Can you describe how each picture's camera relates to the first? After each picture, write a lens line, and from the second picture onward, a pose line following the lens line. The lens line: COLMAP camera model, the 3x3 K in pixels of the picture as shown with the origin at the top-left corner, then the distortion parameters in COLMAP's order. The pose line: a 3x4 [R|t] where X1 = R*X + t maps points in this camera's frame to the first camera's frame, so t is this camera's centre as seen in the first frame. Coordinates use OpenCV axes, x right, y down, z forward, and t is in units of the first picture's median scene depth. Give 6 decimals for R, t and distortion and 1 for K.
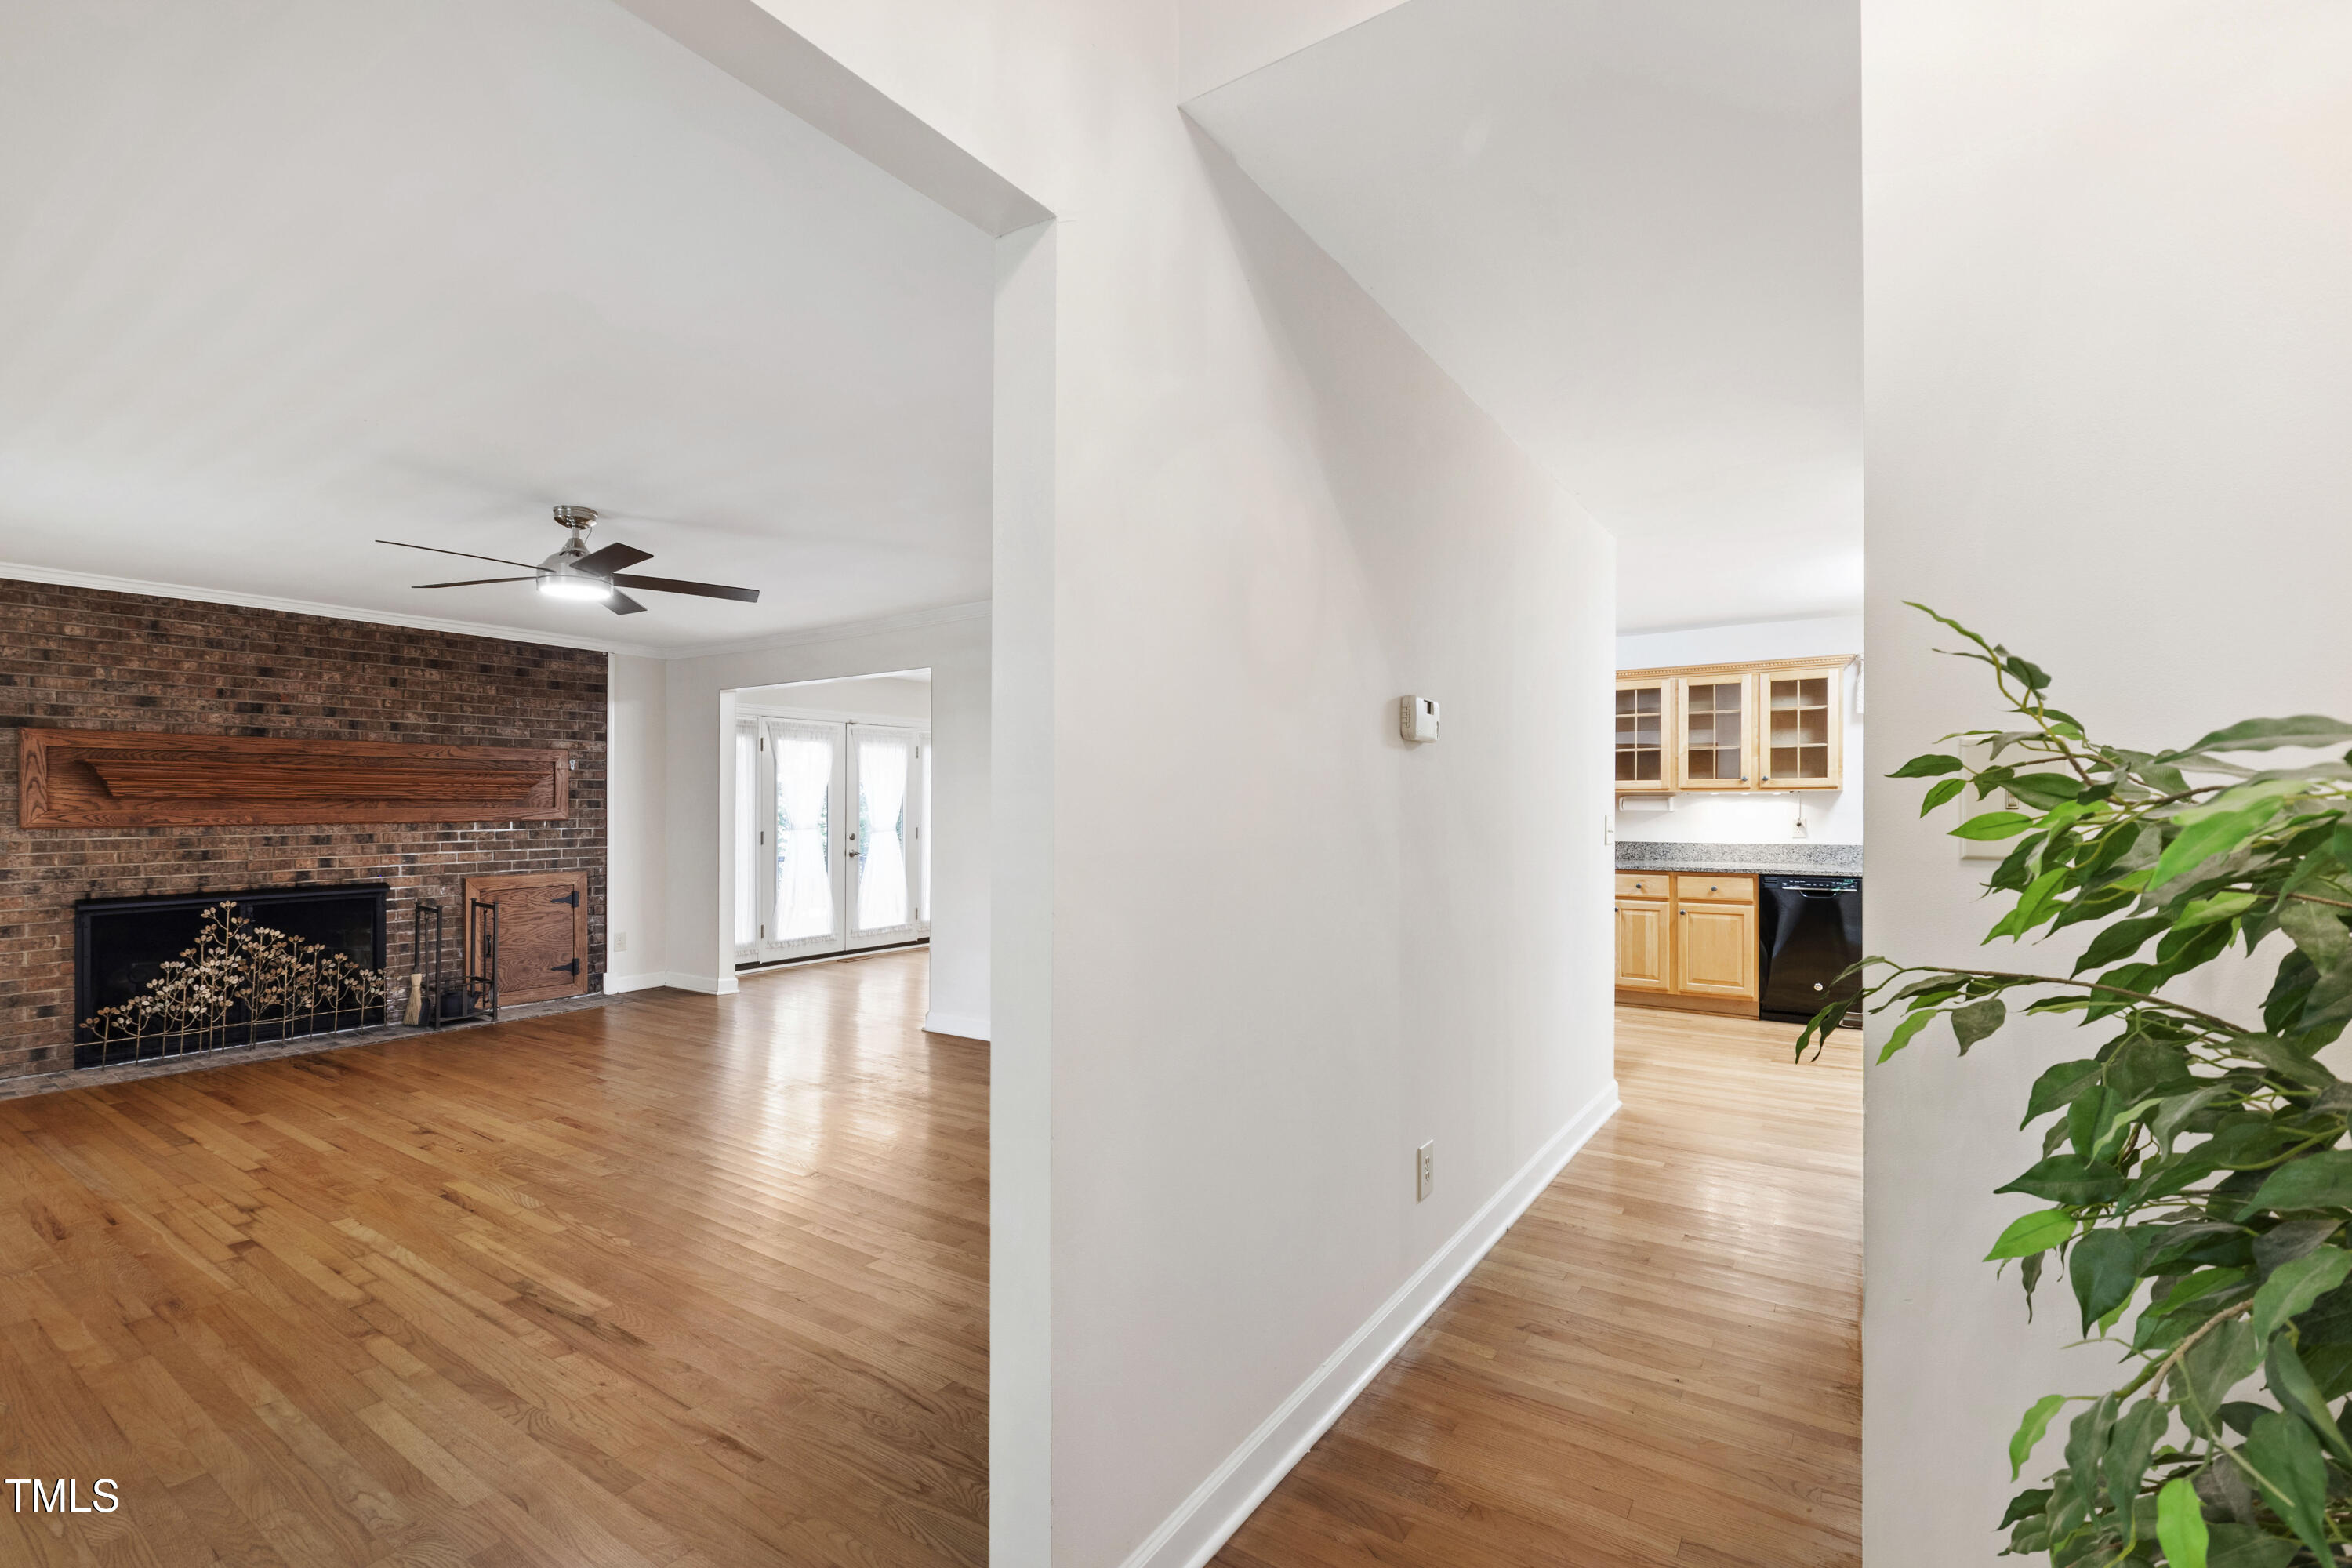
lens RADIAL K [[1048.5, 0, 1191.9], [0, 1048.5, 783.4], [0, 0, 1]] dist [-0.008463, 0.004982]
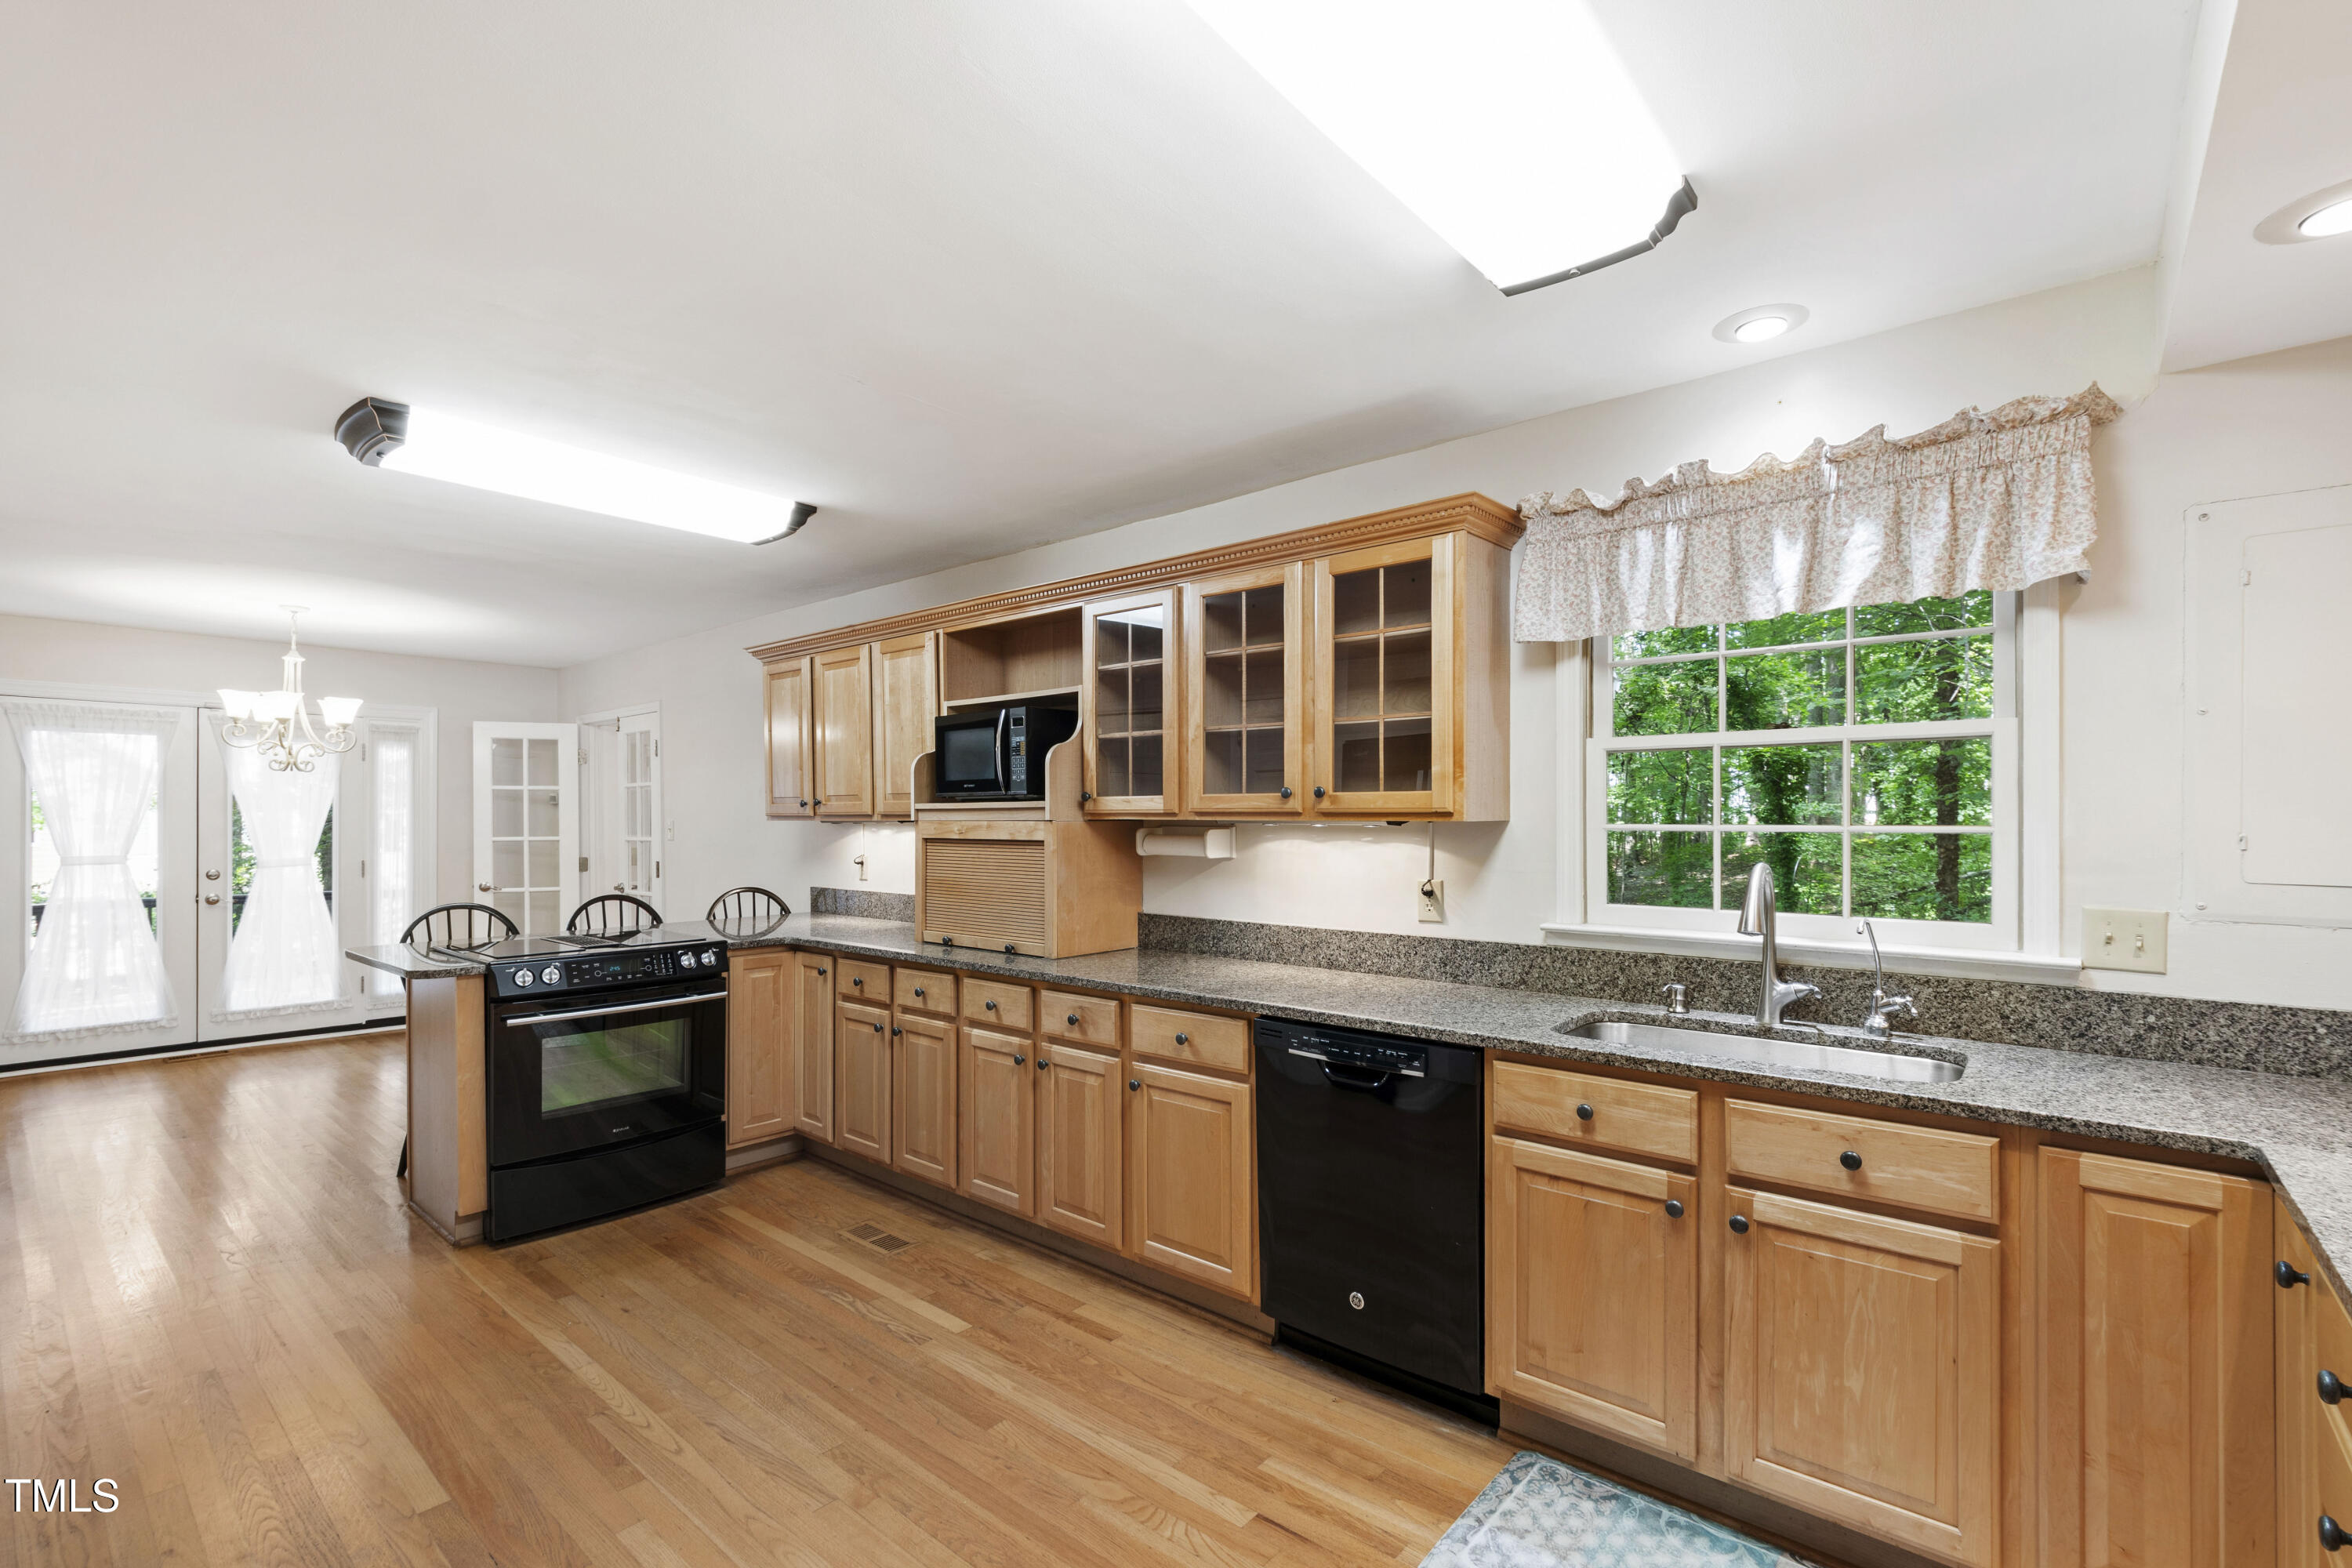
lens RADIAL K [[1048.5, 0, 1181.5], [0, 1048.5, 817.2], [0, 0, 1]] dist [-0.008463, 0.004982]
pose [[0.993932, 0.006501, -0.109800, 0.654056], [-0.004867, 0.999873, 0.015143, -0.001893], [0.109884, -0.014517, 0.993838, 0.660278]]
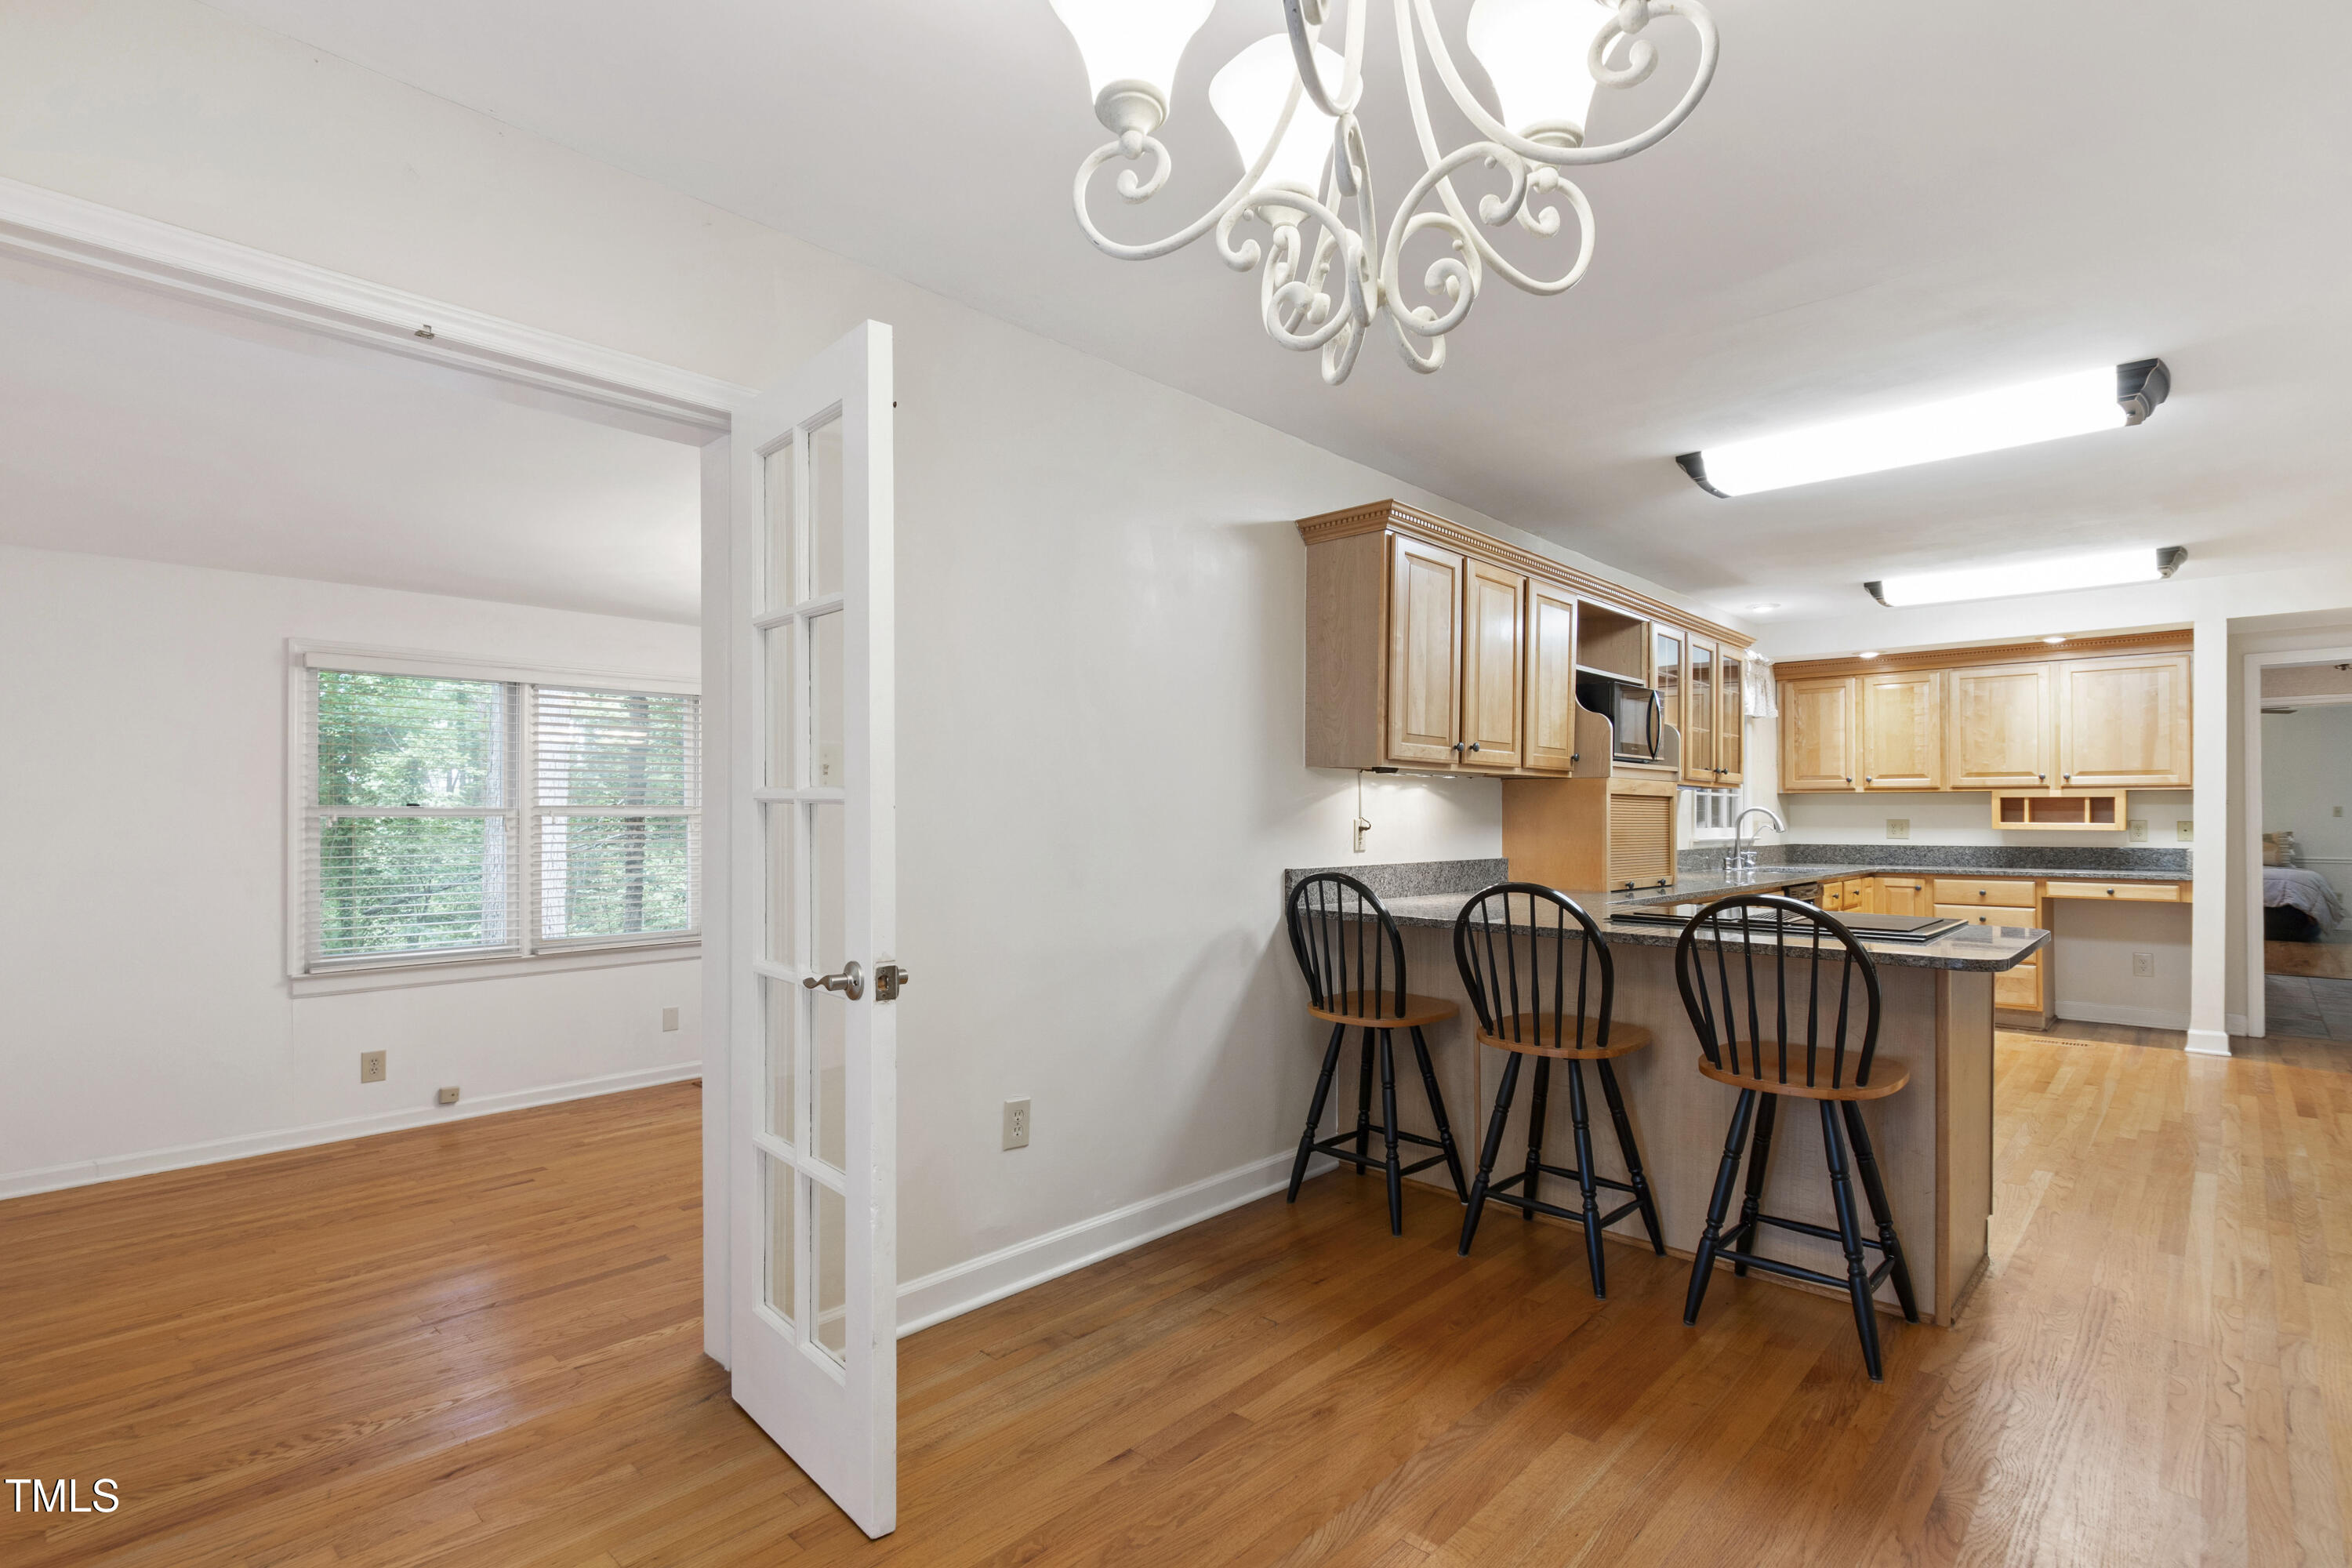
lens RADIAL K [[1129.7, 0, 1173.3], [0, 1129.7, 800.2], [0, 0, 1]] dist [0.001491, -0.000287]
pose [[0.158748, 0.022898, 0.987054, -0.496288], [-0.018961, 0.999617, -0.020140, 0.053452], [-0.987137, -0.015519, 0.159121, 1.566937]]
